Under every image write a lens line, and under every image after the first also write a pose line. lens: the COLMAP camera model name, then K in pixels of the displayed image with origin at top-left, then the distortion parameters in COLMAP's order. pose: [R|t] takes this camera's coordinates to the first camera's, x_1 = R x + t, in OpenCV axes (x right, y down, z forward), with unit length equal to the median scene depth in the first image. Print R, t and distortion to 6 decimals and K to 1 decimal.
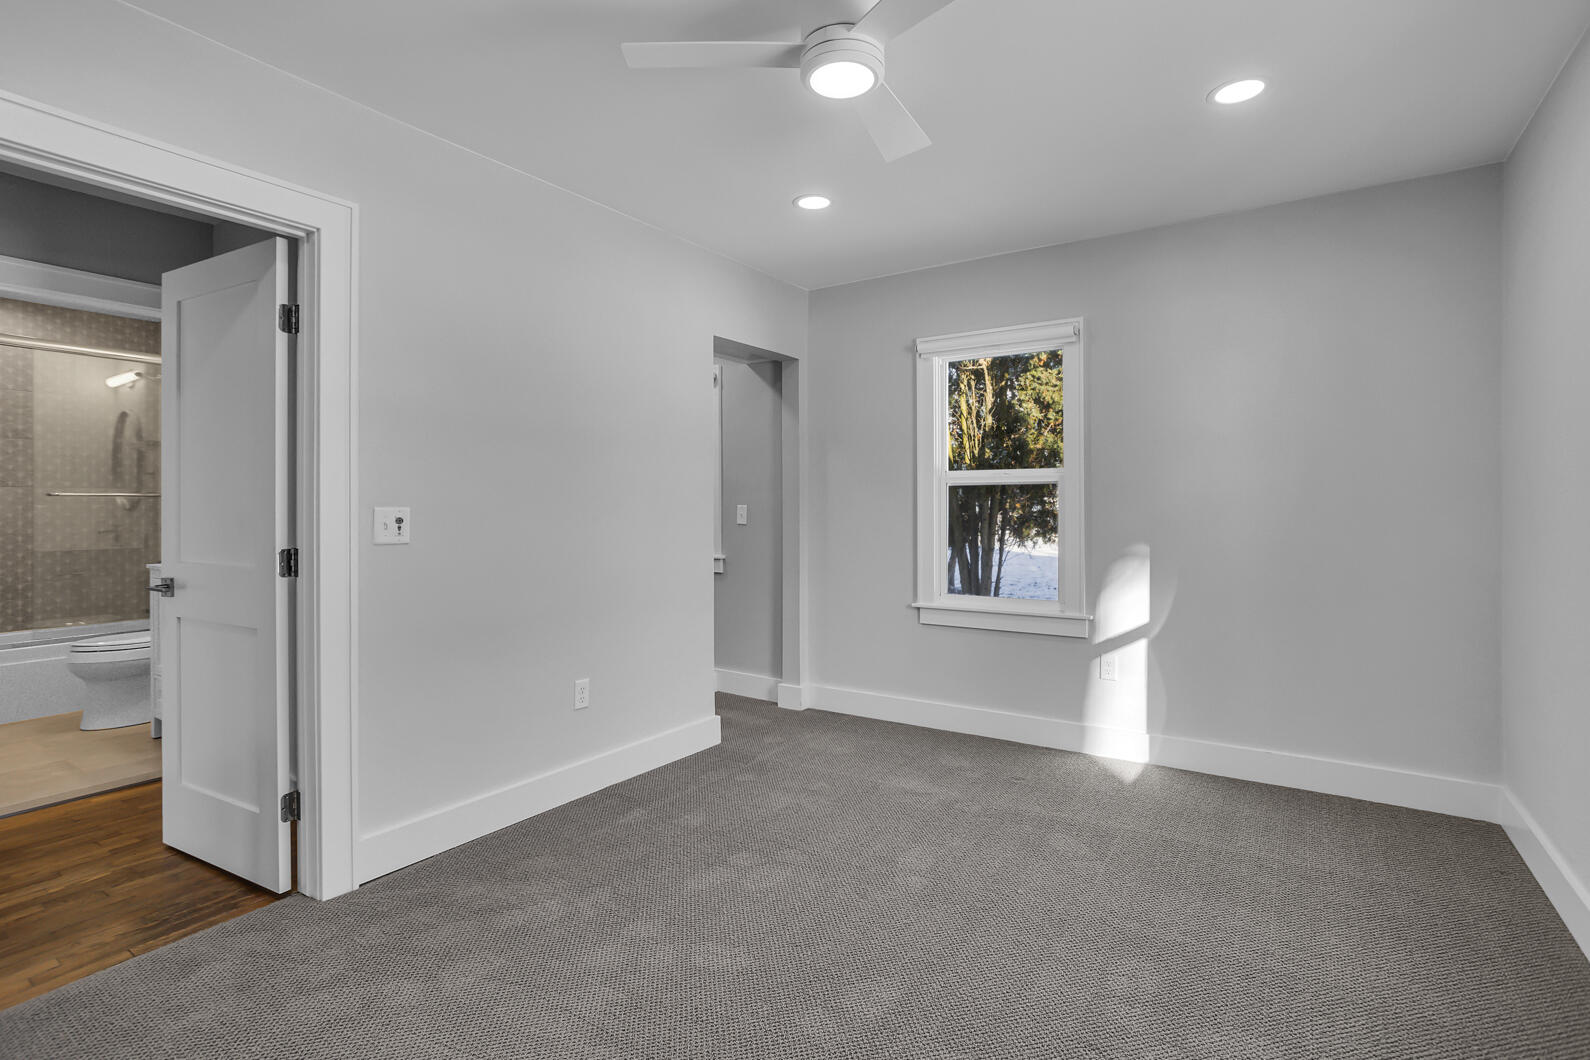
lens RADIAL K [[778.0, 0, 786.3], [0, 778.0, 498.4], [0, 0, 1]] dist [-0.051171, 0.026758]
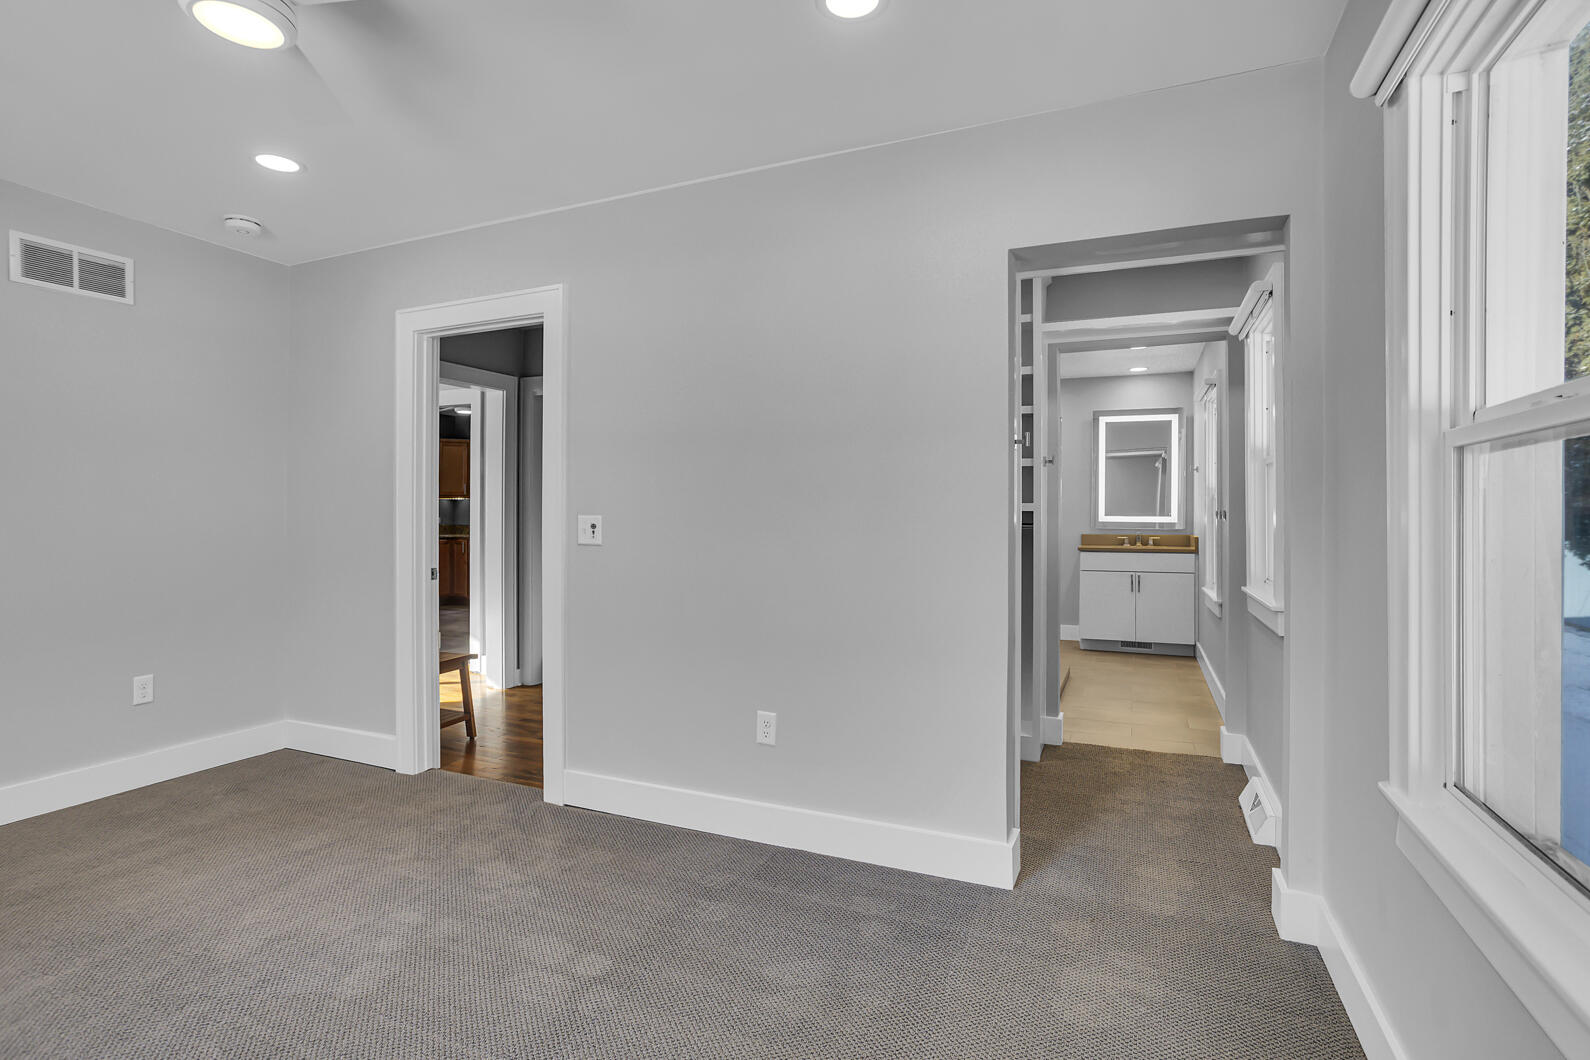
lens RADIAL K [[778.0, 0, 786.3], [0, 778.0, 498.4], [0, 0, 1]] dist [-0.051171, 0.026758]
pose [[0.190229, -0.009992, -0.981689, 0.561956], [-0.001451, 0.999944, -0.010459, -0.002194], [0.981739, 0.003414, 0.190203, 0.773548]]
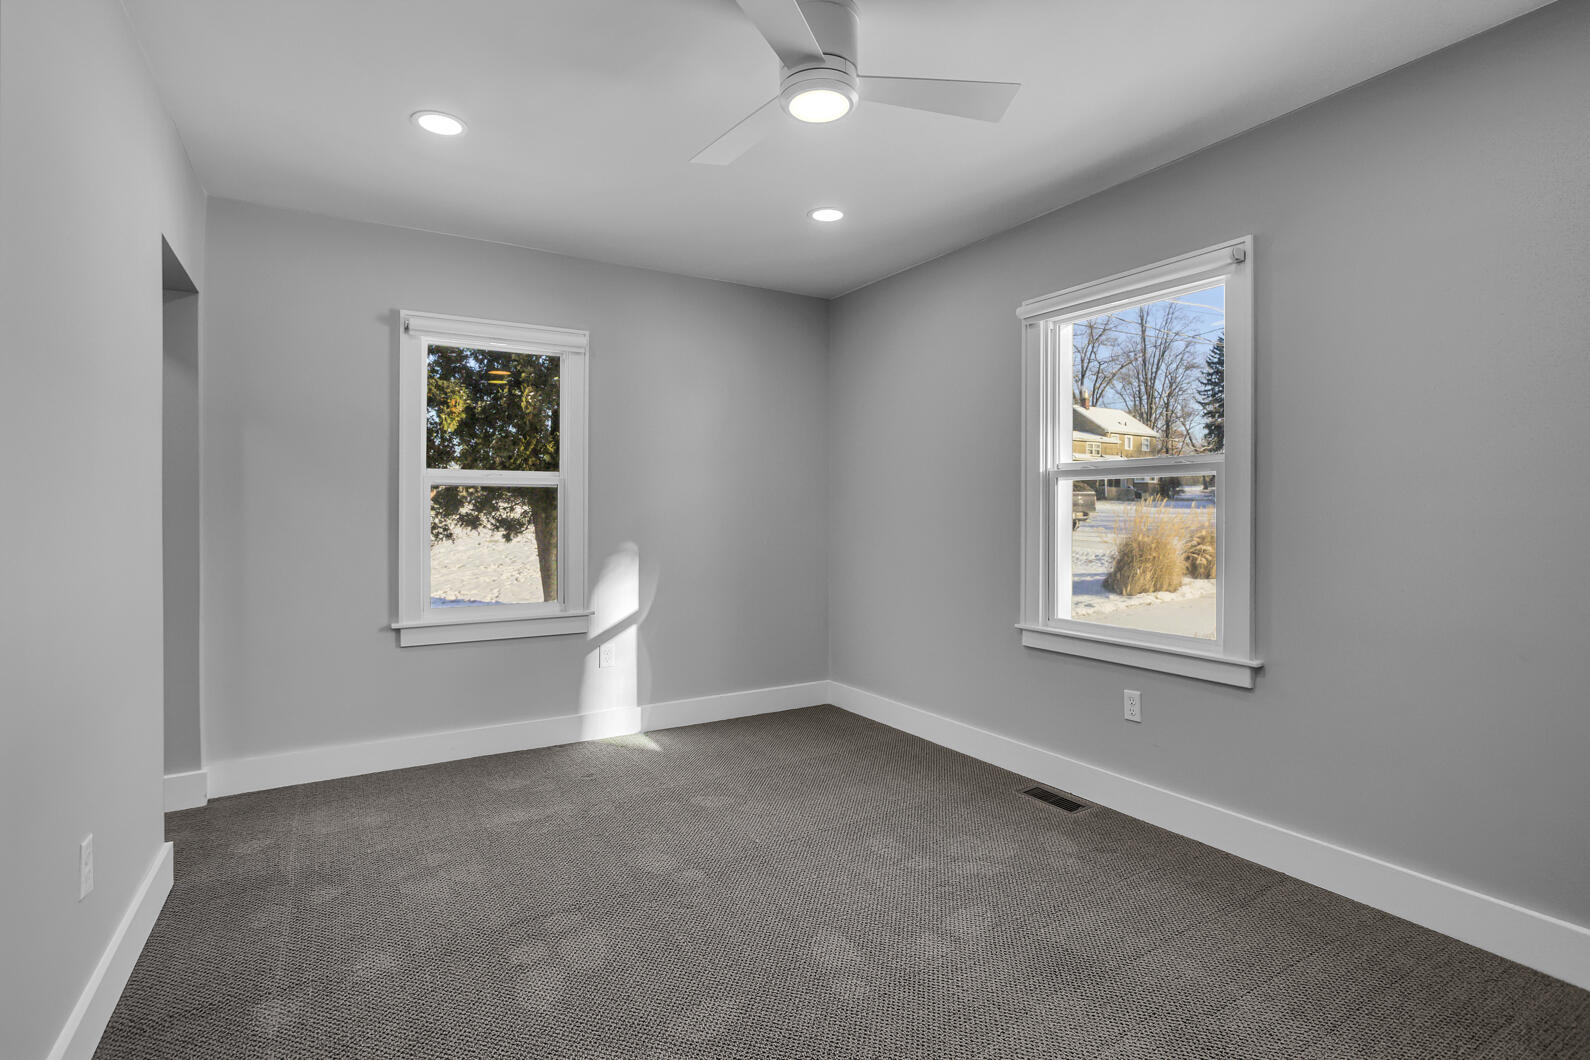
lens RADIAL K [[778.0, 0, 786.3], [0, 778.0, 498.4], [0, 0, 1]] dist [-0.051171, 0.026758]
pose [[0.403988, 0.014697, 0.914646, -0.503822], [-0.011271, 0.999875, -0.011089, 0.004343], [-0.914695, -0.005829, 0.404103, 0.328574]]
